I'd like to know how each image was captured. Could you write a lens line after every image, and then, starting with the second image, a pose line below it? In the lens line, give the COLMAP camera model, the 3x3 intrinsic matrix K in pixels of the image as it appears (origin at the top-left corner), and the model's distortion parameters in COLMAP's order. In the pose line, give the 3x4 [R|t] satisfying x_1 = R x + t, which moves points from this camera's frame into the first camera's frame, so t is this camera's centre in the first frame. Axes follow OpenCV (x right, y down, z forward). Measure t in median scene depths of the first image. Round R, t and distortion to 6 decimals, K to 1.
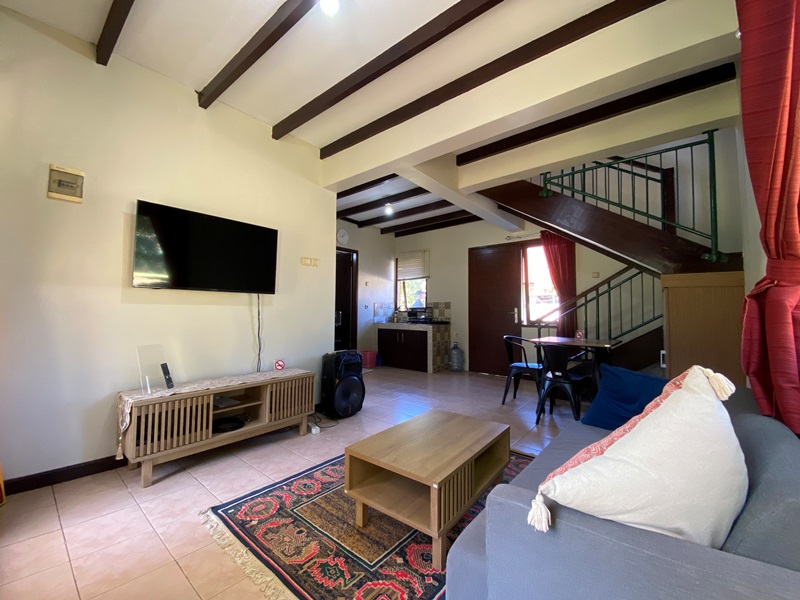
lens RADIAL K [[324.2, 0, 398.2], [0, 324.2, 297.6], [0, 0, 1]] dist [0.018695, -0.020879]
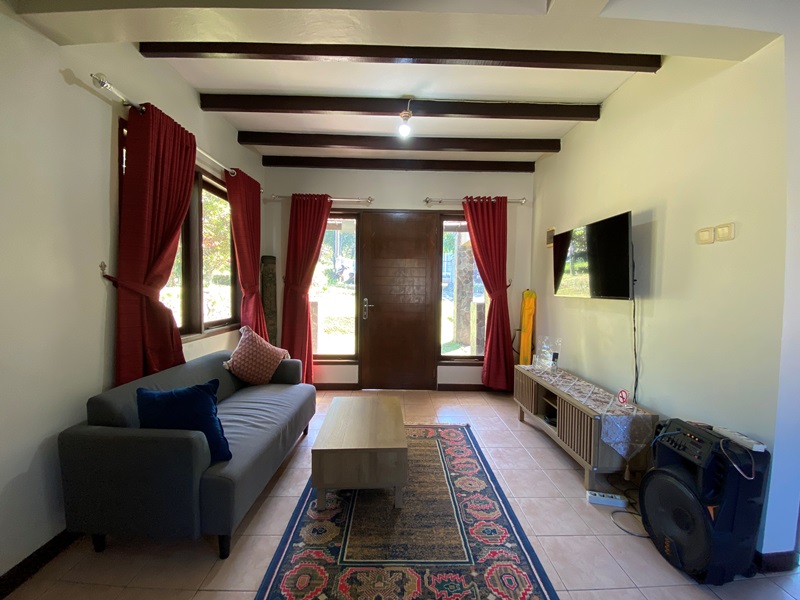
lens RADIAL K [[324.2, 0, 398.2], [0, 324.2, 297.6], [0, 0, 1]] dist [0.018695, -0.020879]
pose [[-0.761589, 0.000943, -0.648059, 0.780982], [0.010585, 0.999884, -0.010984, -0.020674], [0.647973, -0.015224, -0.761511, 1.942667]]
